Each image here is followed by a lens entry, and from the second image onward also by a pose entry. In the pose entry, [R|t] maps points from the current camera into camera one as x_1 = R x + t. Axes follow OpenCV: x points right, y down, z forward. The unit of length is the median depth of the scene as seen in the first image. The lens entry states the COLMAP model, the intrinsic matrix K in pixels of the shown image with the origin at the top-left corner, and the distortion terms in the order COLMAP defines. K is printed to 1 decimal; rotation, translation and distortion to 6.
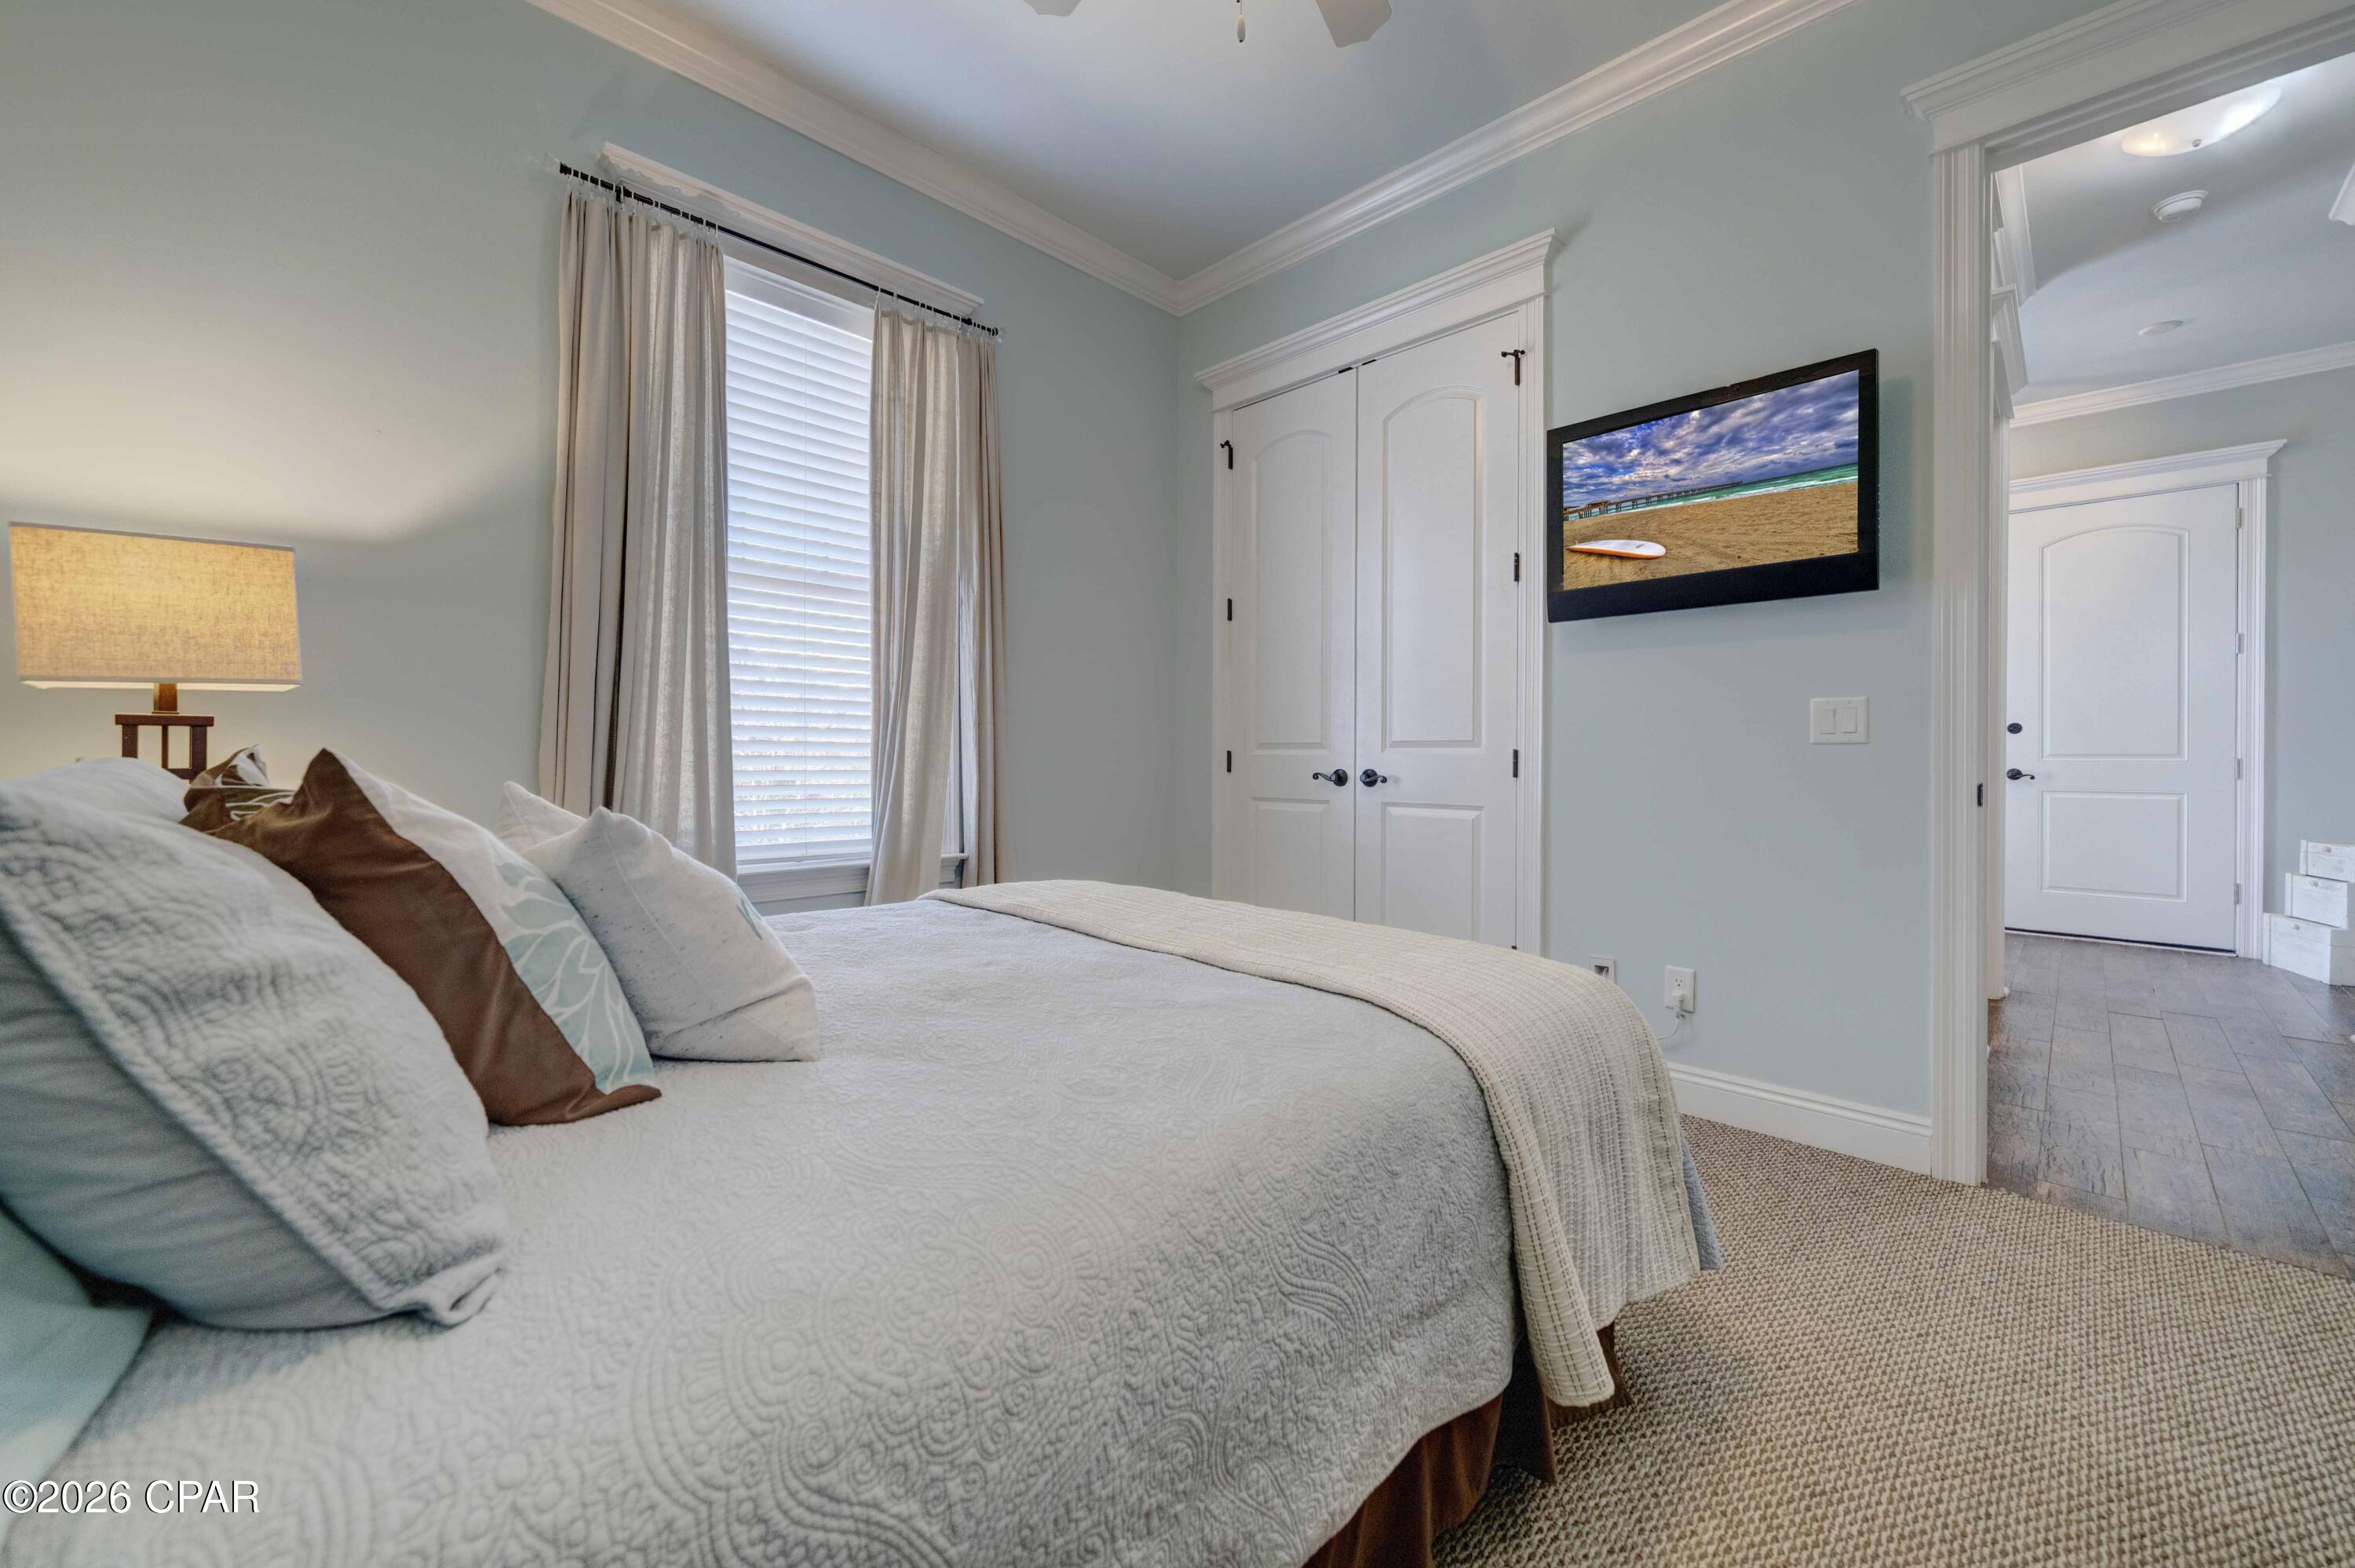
lens RADIAL K [[921.3, 0, 1171.6], [0, 921.3, 758.6], [0, 0, 1]] dist [-0.001552, -0.000212]
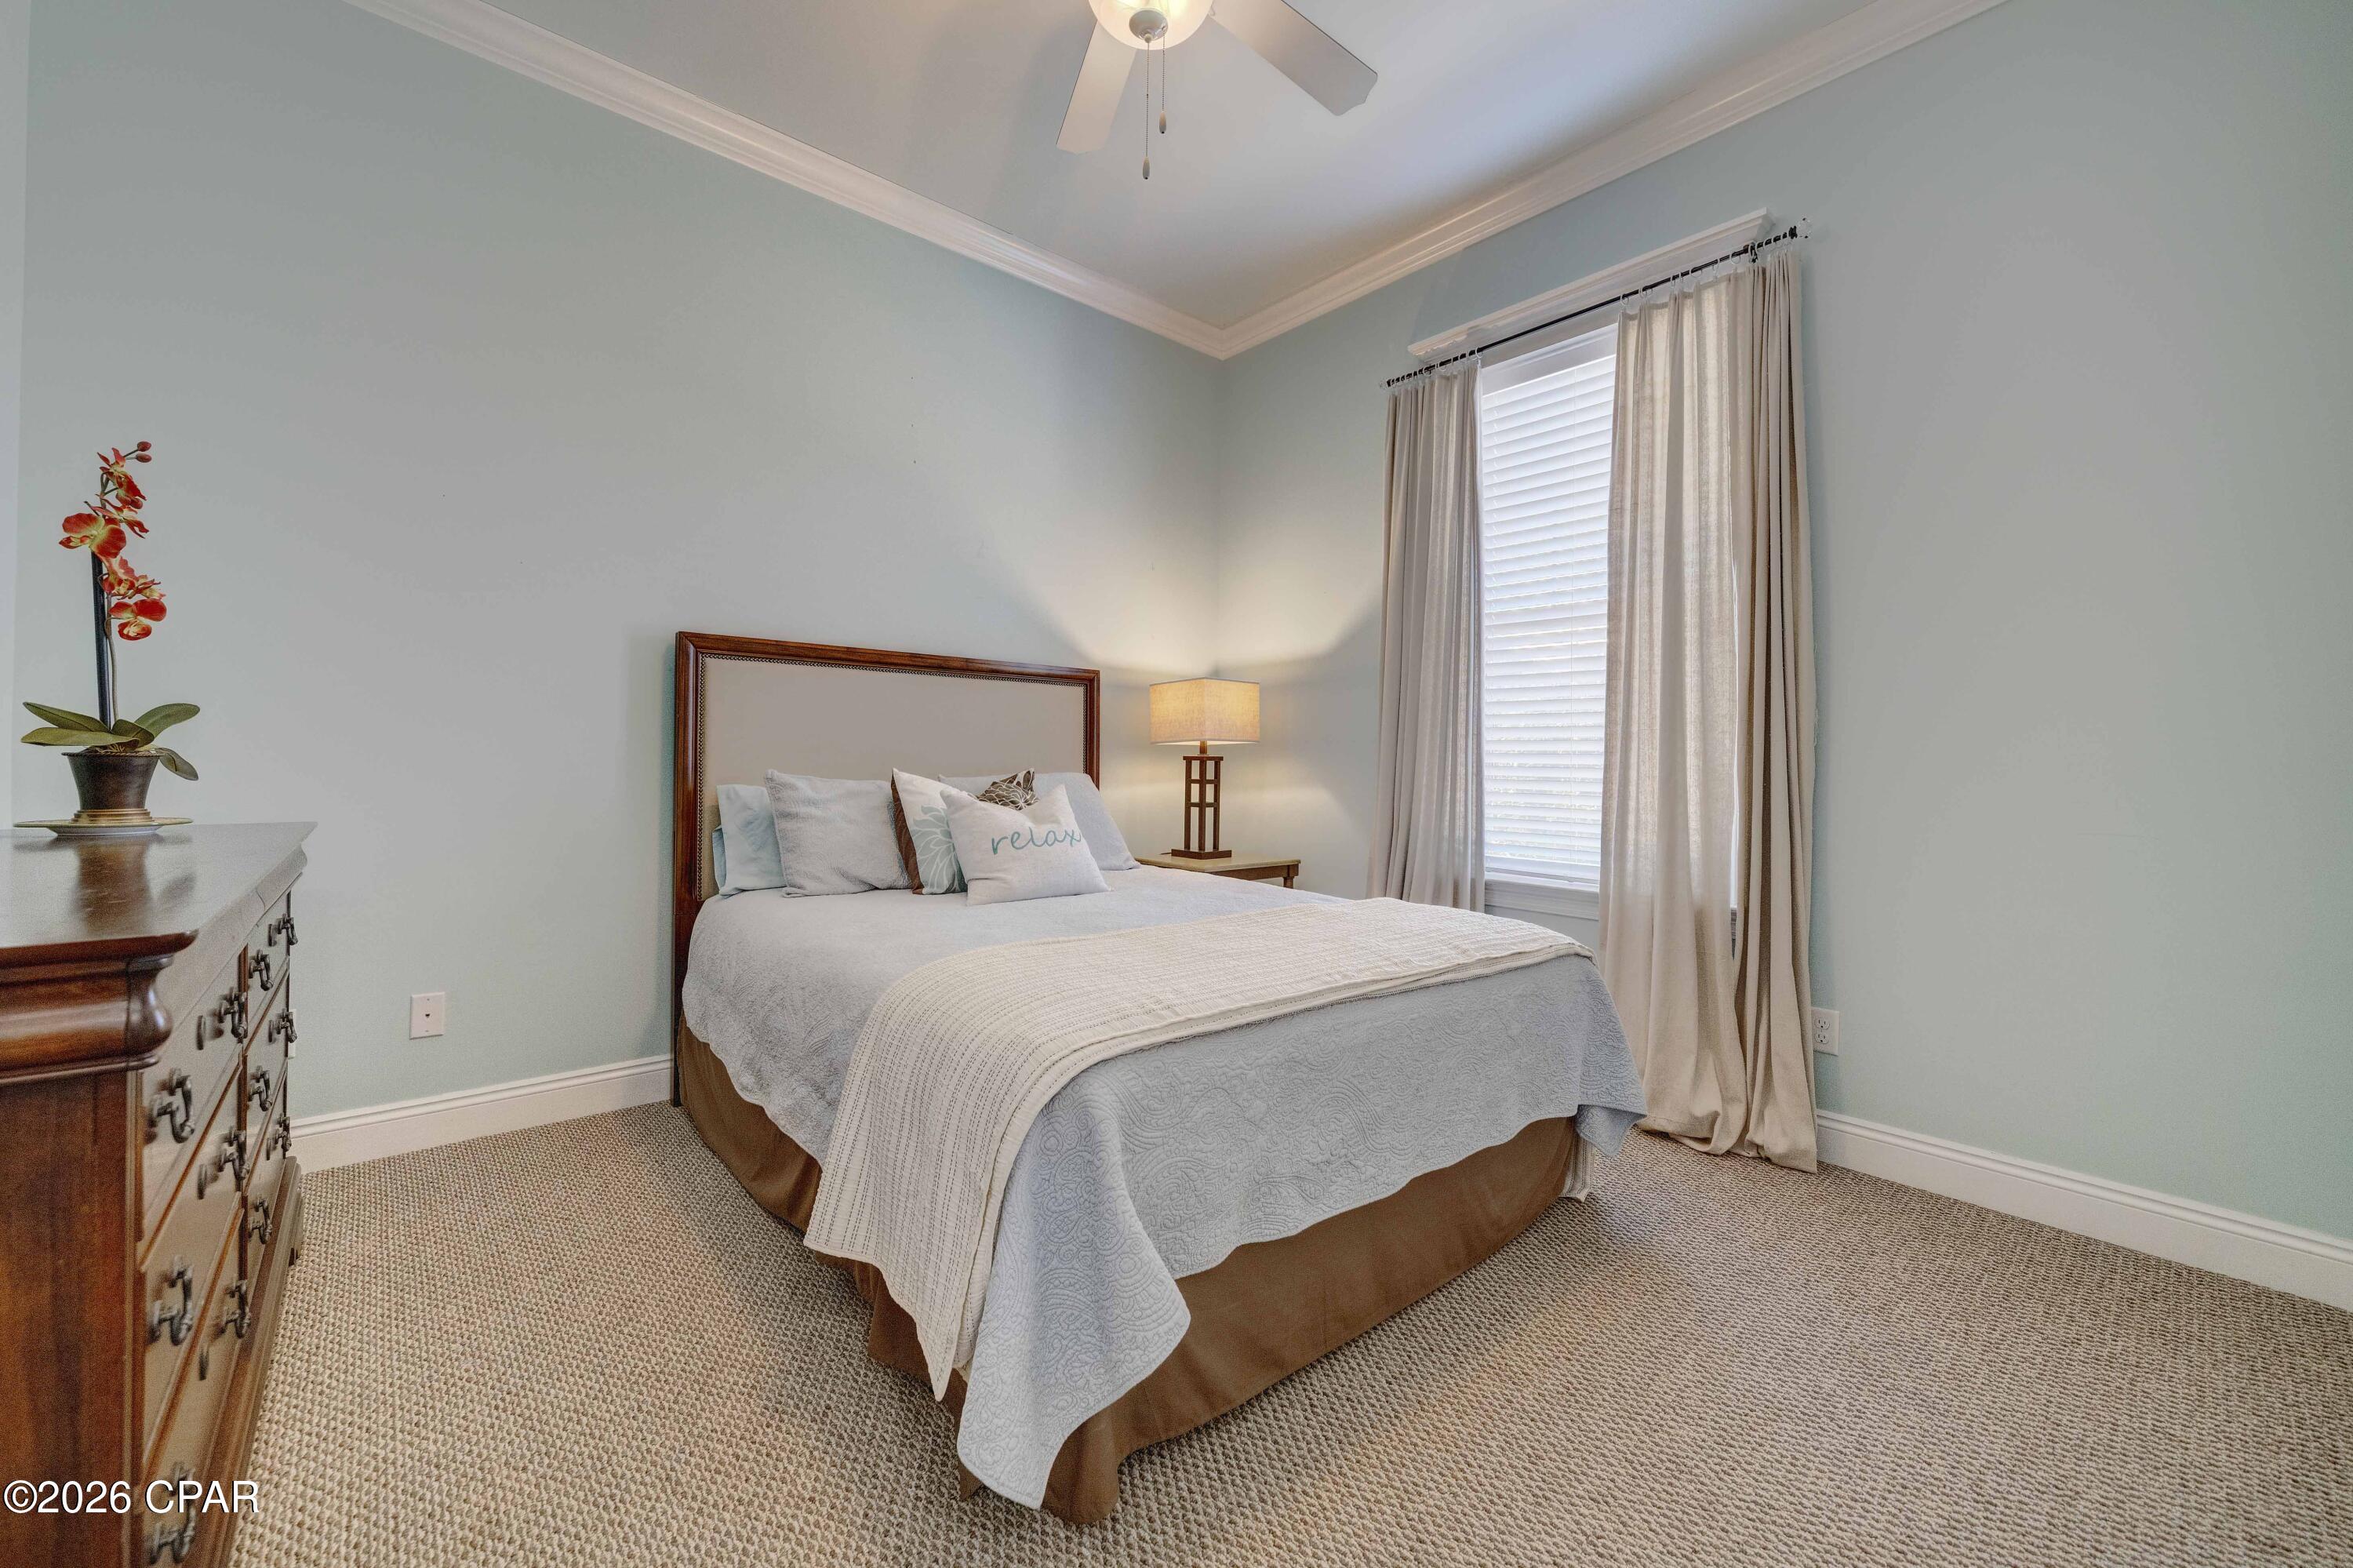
lens RADIAL K [[920.7, 0, 1170.6], [0, 920.7, 758.6], [0, 0, 1]] dist [-0.001552, -0.000212]
pose [[-0.078637, -0.010057, -0.996853, 0.842592], [-0.017198, 0.999814, -0.008731, -0.013081], [0.996755, 0.016458, -0.078795, 0.765861]]
